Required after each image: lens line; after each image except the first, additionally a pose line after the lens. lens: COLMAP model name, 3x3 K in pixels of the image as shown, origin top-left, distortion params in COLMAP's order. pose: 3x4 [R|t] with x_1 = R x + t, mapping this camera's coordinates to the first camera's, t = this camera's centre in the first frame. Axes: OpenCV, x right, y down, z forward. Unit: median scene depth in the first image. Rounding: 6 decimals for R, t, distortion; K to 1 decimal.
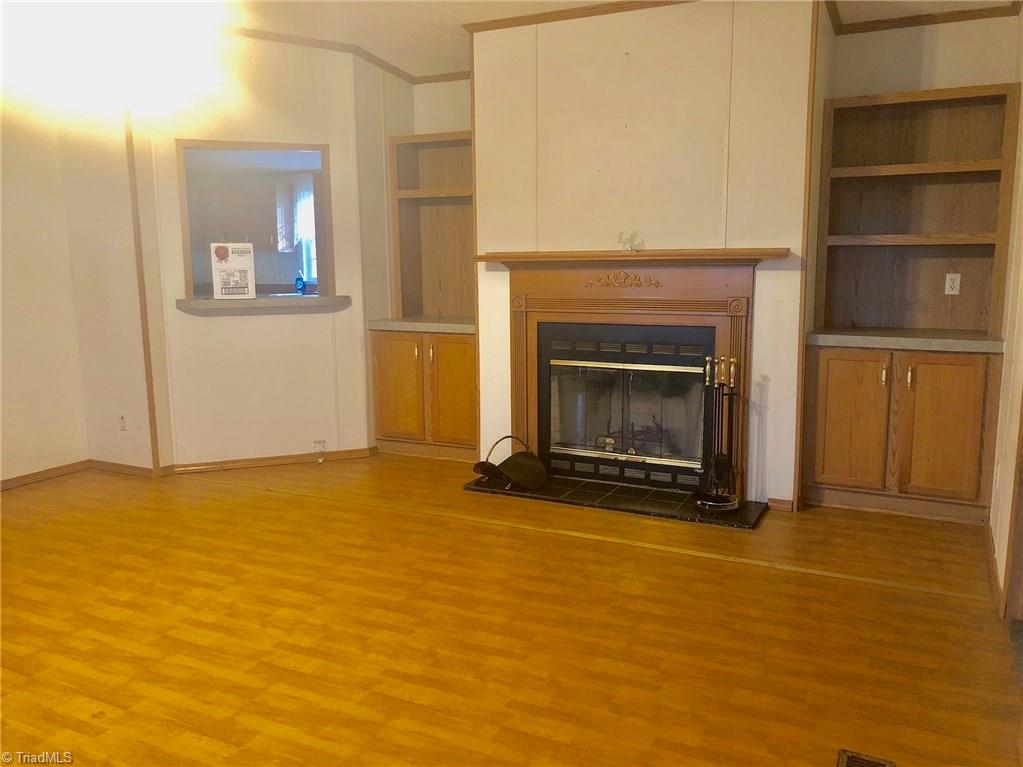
lens RADIAL K [[822.0, 0, 511.8], [0, 822.0, 424.8], [0, 0, 1]] dist [0.011764, 0.048793]
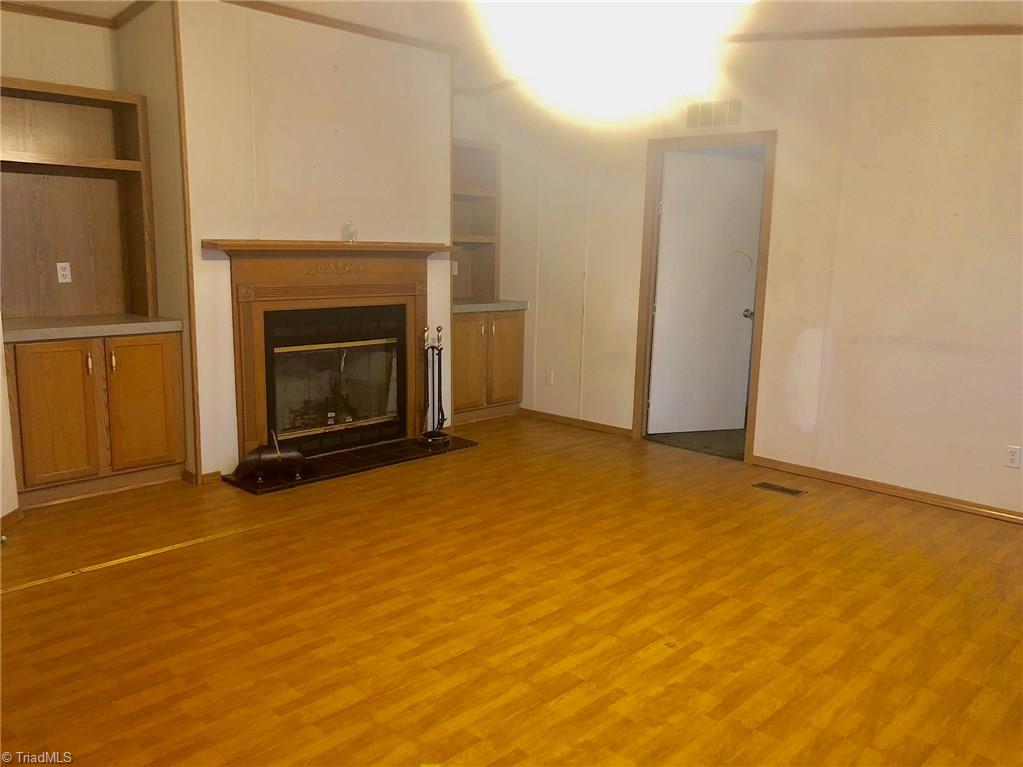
lens RADIAL K [[833.6, 0, 511.5], [0, 833.6, 383.5], [0, 0, 1]] dist [0.044076, 0.000271]
pose [[0.295964, -0.143217, 0.944402, -0.924454], [0.179225, 0.979462, 0.092367, -0.087268], [-0.938234, 0.141923, 0.315553, 0.454528]]
